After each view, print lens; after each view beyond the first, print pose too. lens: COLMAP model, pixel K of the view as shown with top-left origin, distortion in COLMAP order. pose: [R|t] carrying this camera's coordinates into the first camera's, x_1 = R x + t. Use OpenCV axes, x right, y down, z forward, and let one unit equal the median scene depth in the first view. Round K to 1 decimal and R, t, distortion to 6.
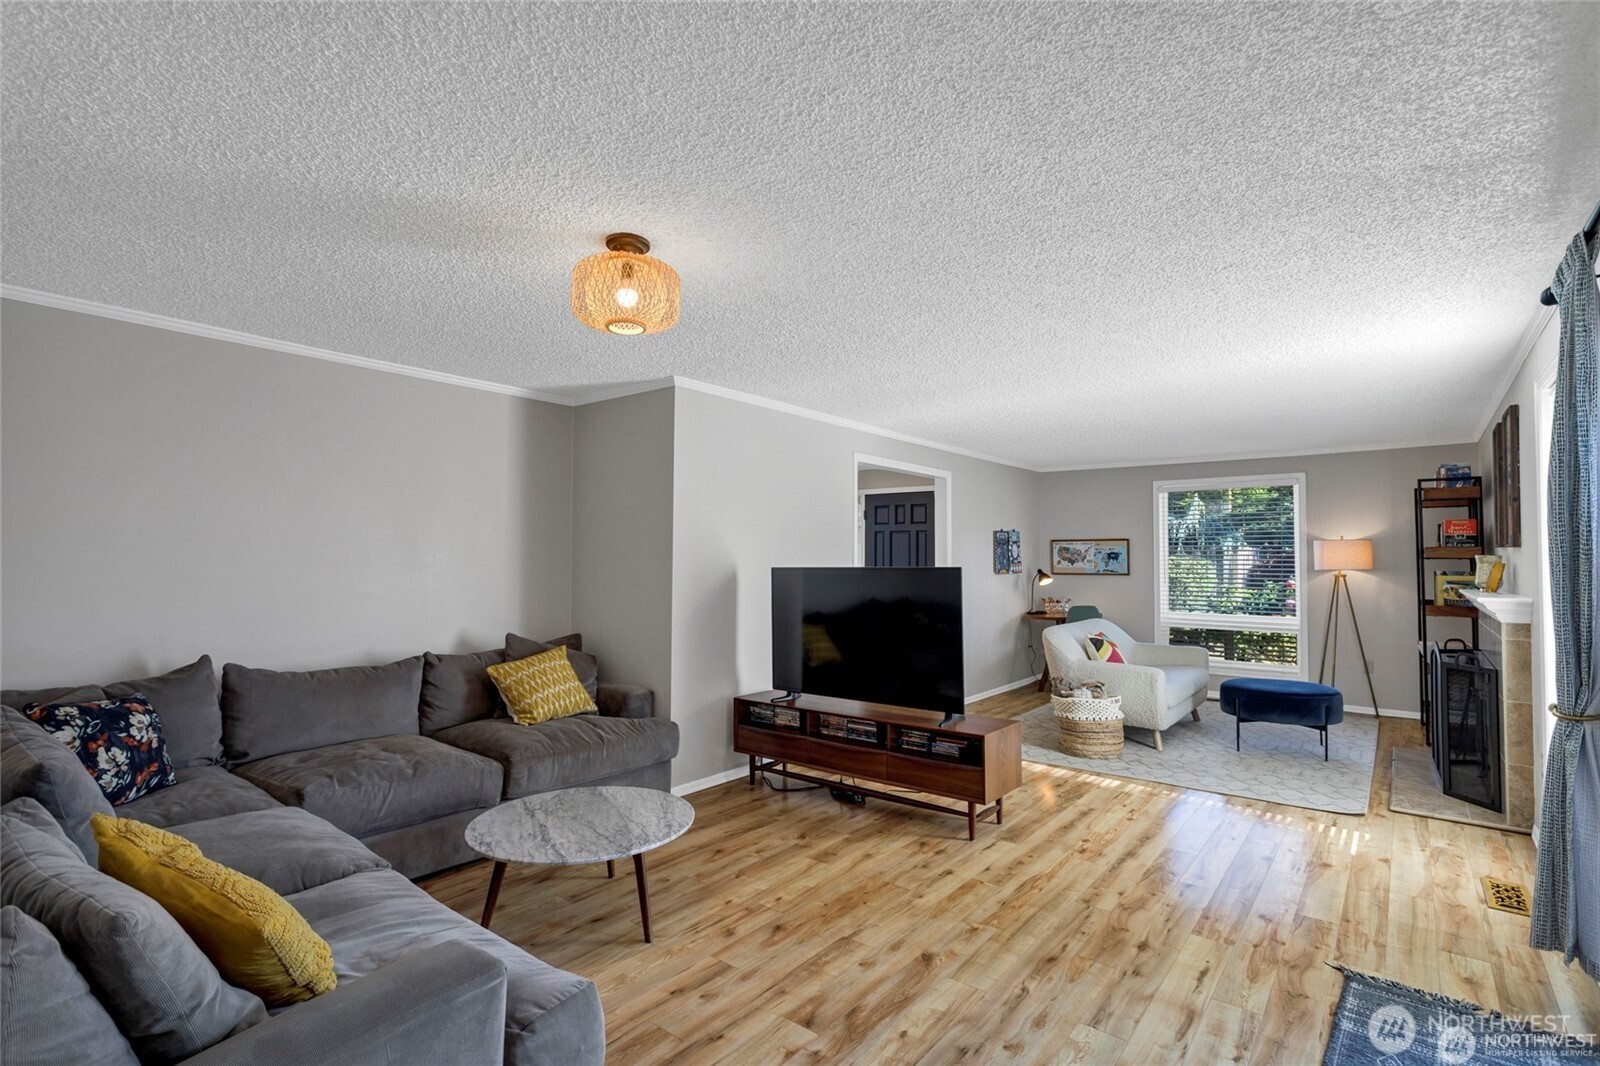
lens RADIAL K [[764.9, 0, 802.1], [0, 764.9, 533.2], [0, 0, 1]] dist [-0.000018, 0.000713]
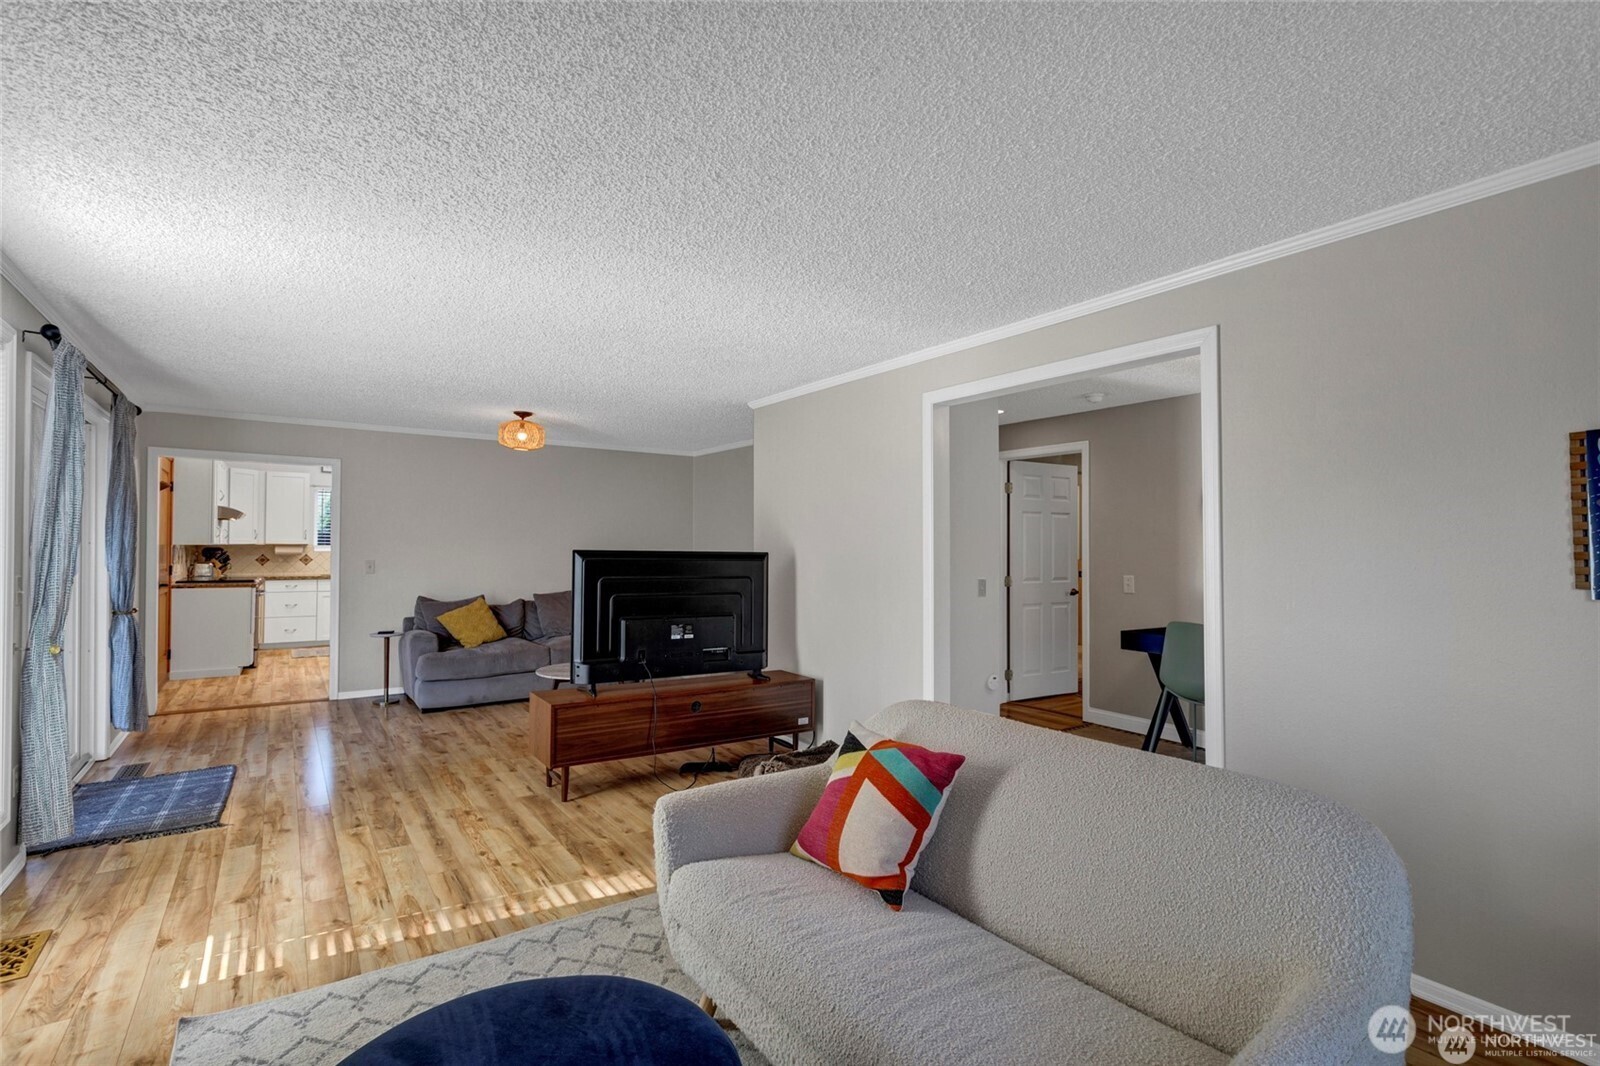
lens RADIAL K [[764.9, 0, 802.1], [0, 764.9, 533.2], [0, 0, 1]] dist [-0.000018, 0.000713]
pose [[-0.297737, -0.023640, -0.954355, 1.341524], [0.025879, 0.999126, -0.032822, 0.072369], [0.954297, -0.034471, -0.296865, 1.890495]]
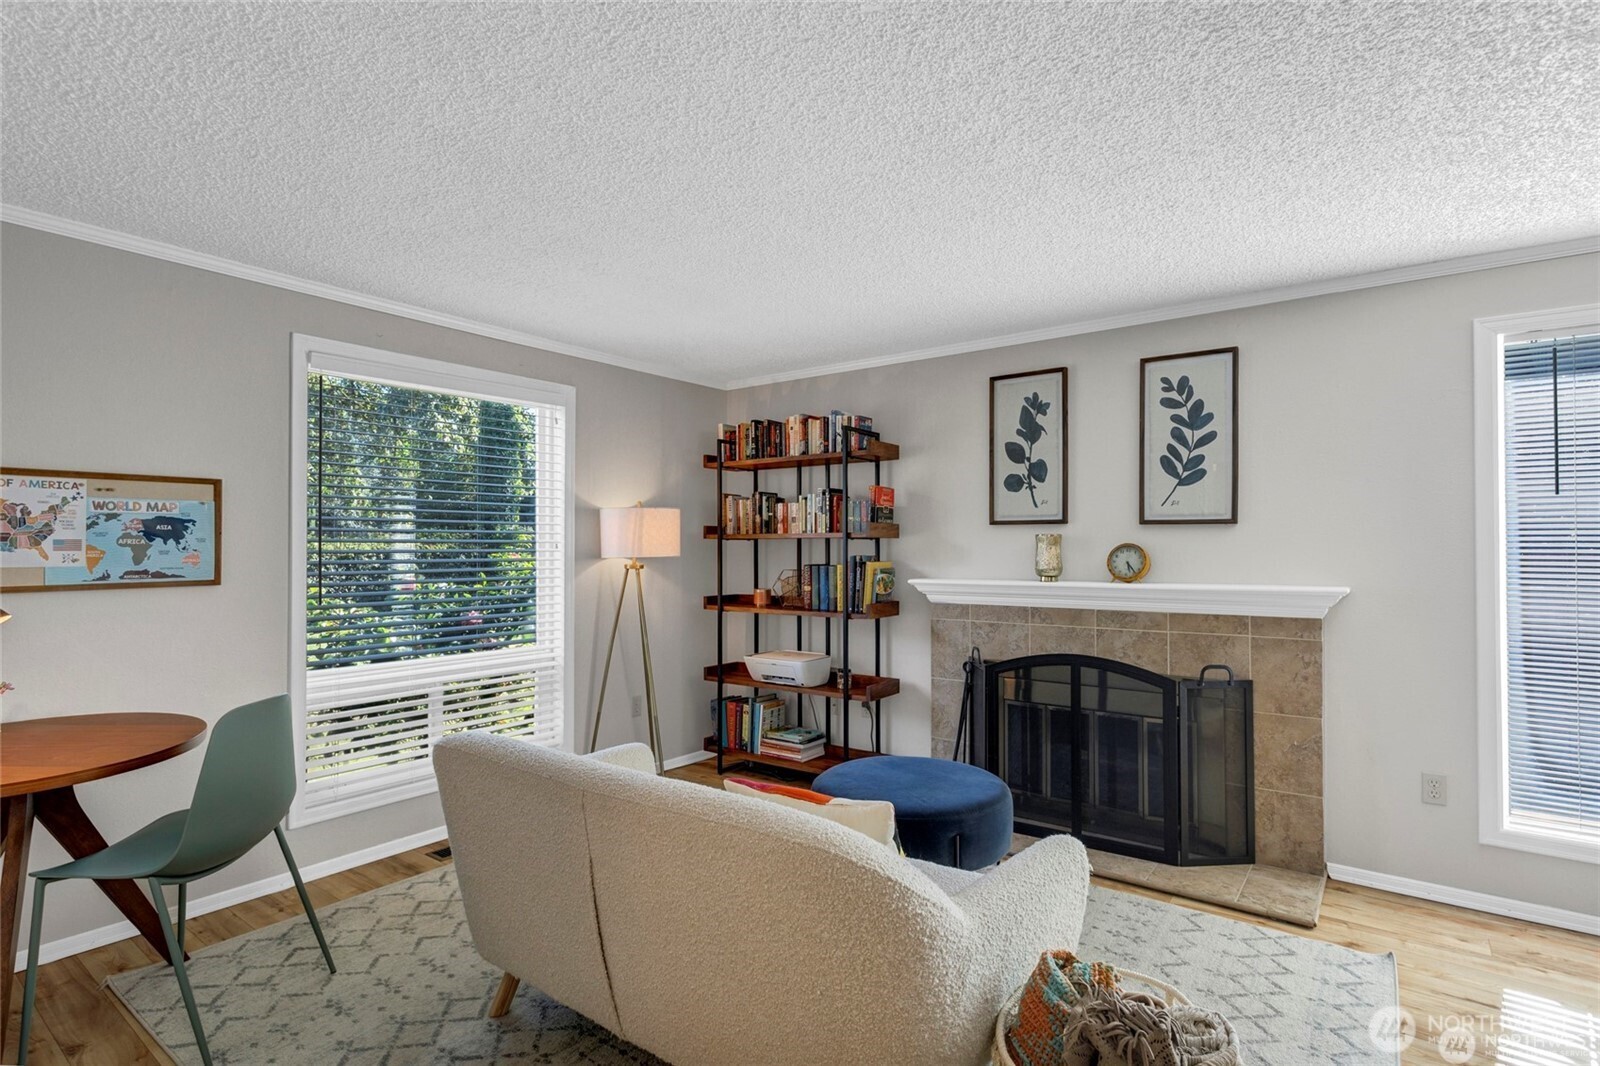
lens RADIAL K [[792.2, 0, 800.2], [0, 792.2, 521.5], [0, 0, 1]] dist [0.001603, 0.001505]
pose [[-0.041033, 0.020509, 0.998947, 0.133070], [-0.036091, 0.999106, -0.021995, 0.059949], [-0.998506, -0.036955, -0.040256, 1.819811]]
